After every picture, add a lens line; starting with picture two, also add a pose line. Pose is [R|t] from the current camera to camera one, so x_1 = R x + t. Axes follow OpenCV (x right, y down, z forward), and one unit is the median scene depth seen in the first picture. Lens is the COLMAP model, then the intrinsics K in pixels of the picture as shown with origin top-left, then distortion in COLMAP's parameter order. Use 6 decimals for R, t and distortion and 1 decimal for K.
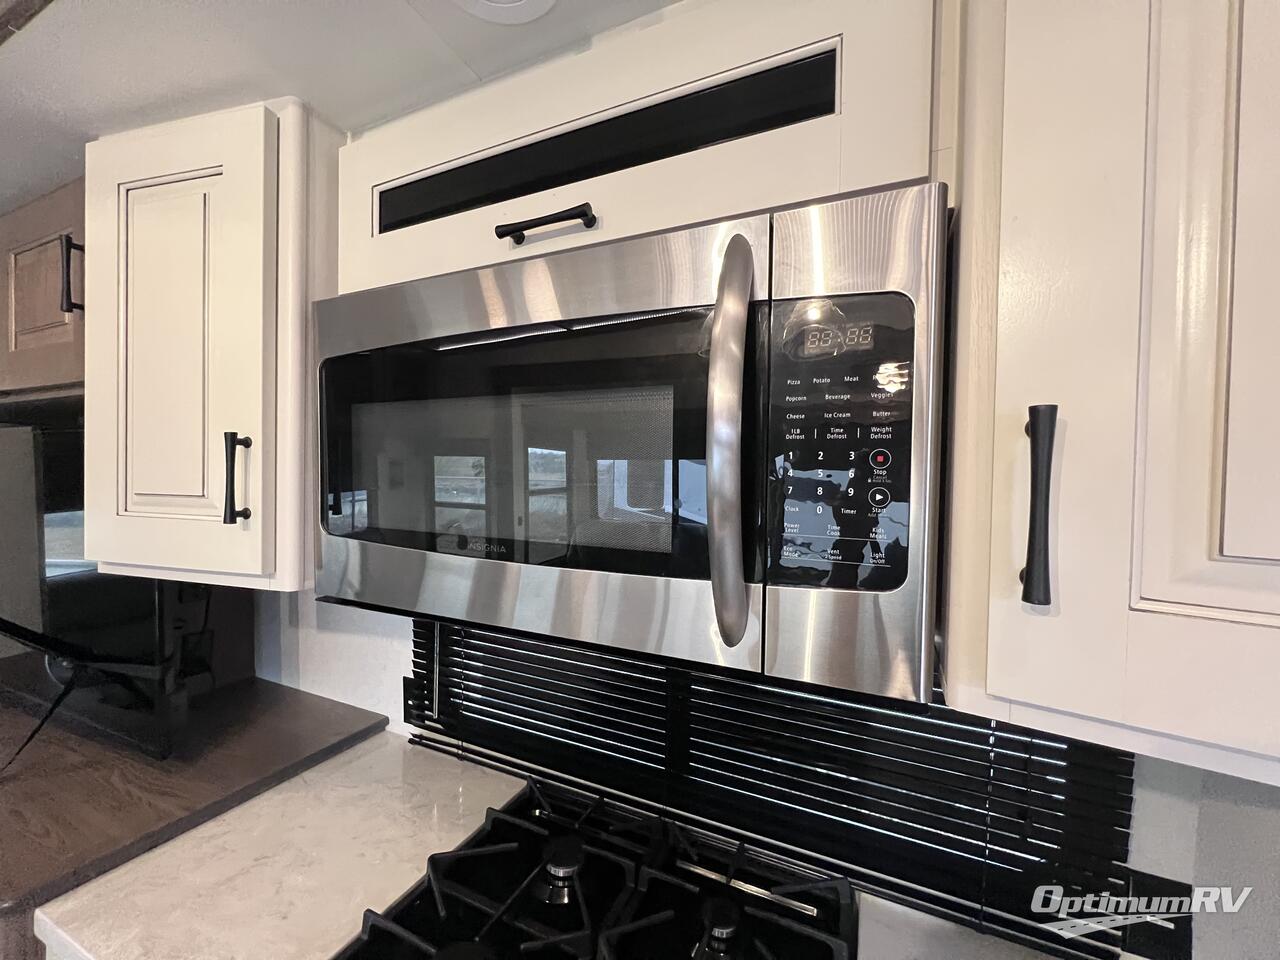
lens RADIAL K [[513.3, 0, 644.3], [0, 513.3, 487.3], [0, 0, 1]] dist [-0.000153, -0.000666]
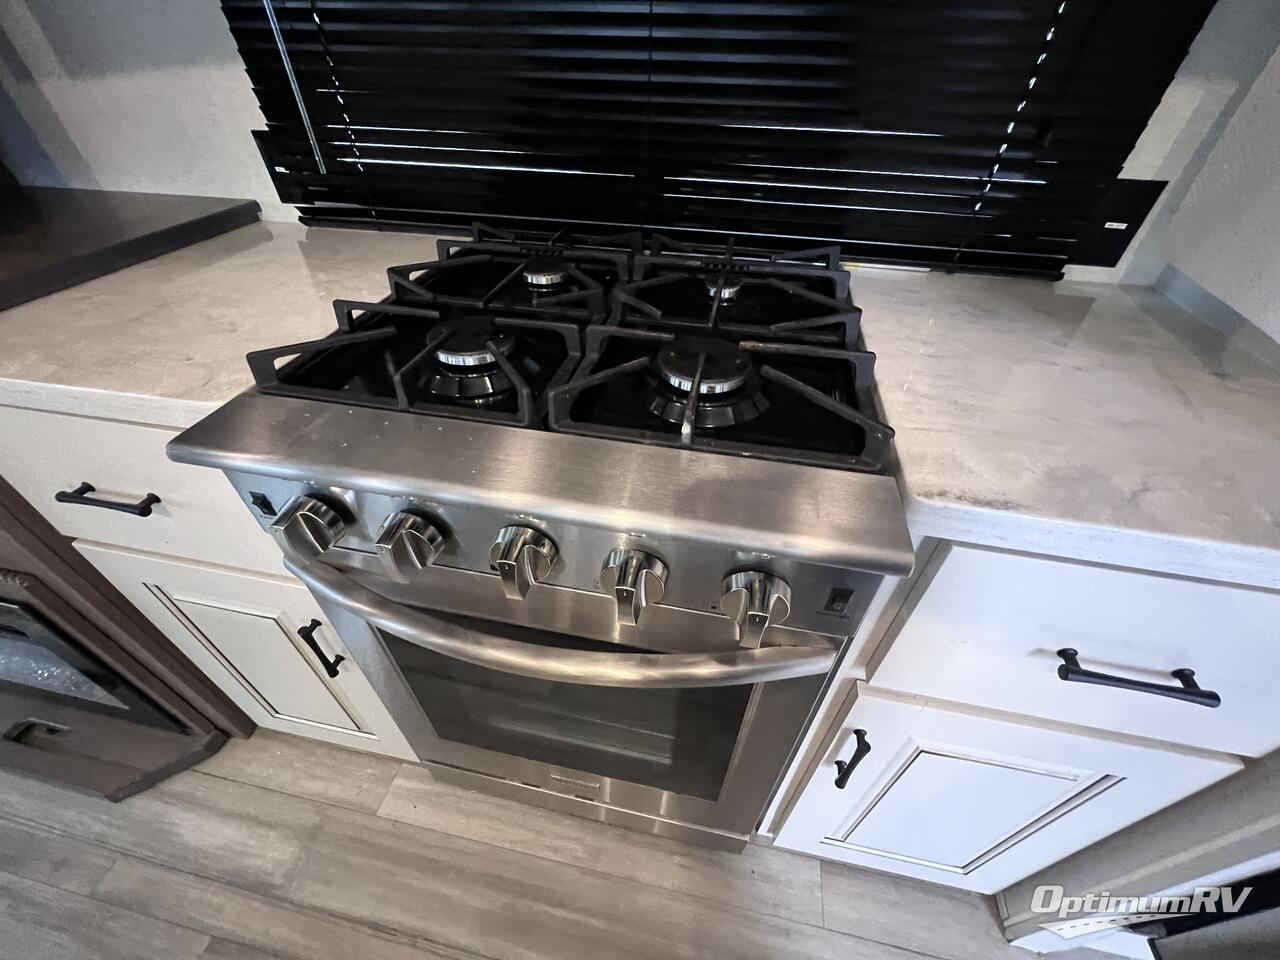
lens RADIAL K [[513.3, 0, 644.0], [0, 513.3, 477.8], [0, 0, 1]] dist [-0.000153, -0.000666]
pose [[0.973132, -0.156043, 0.169308, -0.223424], [0.012600, 0.770314, 0.637541, 0.492187], [-0.229904, -0.618278, 0.751583, 0.063845]]
